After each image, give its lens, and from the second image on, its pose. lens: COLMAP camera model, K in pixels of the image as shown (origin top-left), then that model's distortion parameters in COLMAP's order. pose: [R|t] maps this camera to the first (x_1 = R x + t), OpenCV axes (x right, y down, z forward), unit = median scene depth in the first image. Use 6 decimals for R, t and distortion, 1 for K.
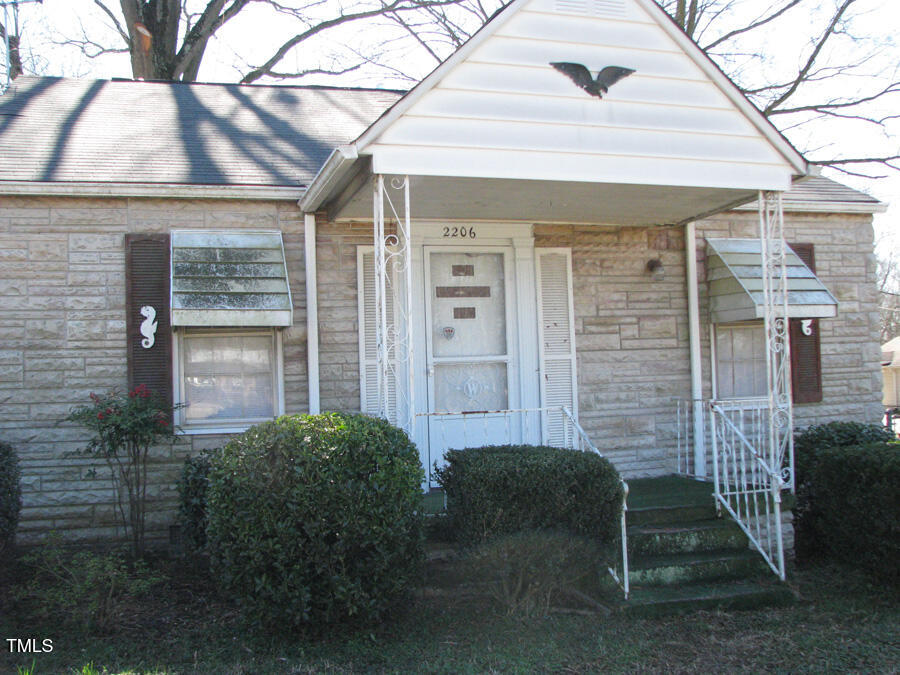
lens RADIAL K [[976.2, 0, 464.3], [0, 976.2, 341.3], [0, 0, 1]] dist [-0.141914, 0.034829]
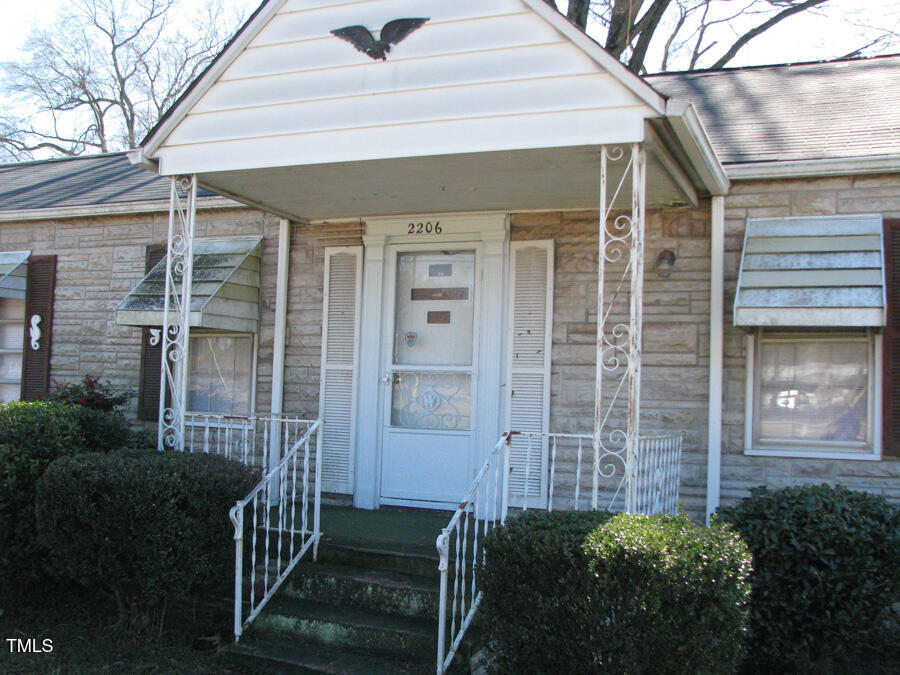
lens RADIAL K [[976.2, 0, 464.3], [0, 976.2, 341.3], [0, 0, 1]] dist [-0.141914, 0.034829]
pose [[0.767540, 0.019996, -0.640689, 0.610845], [-0.032108, 0.999458, -0.007272, -0.001170], [0.640196, 0.026153, 0.767766, 0.330848]]
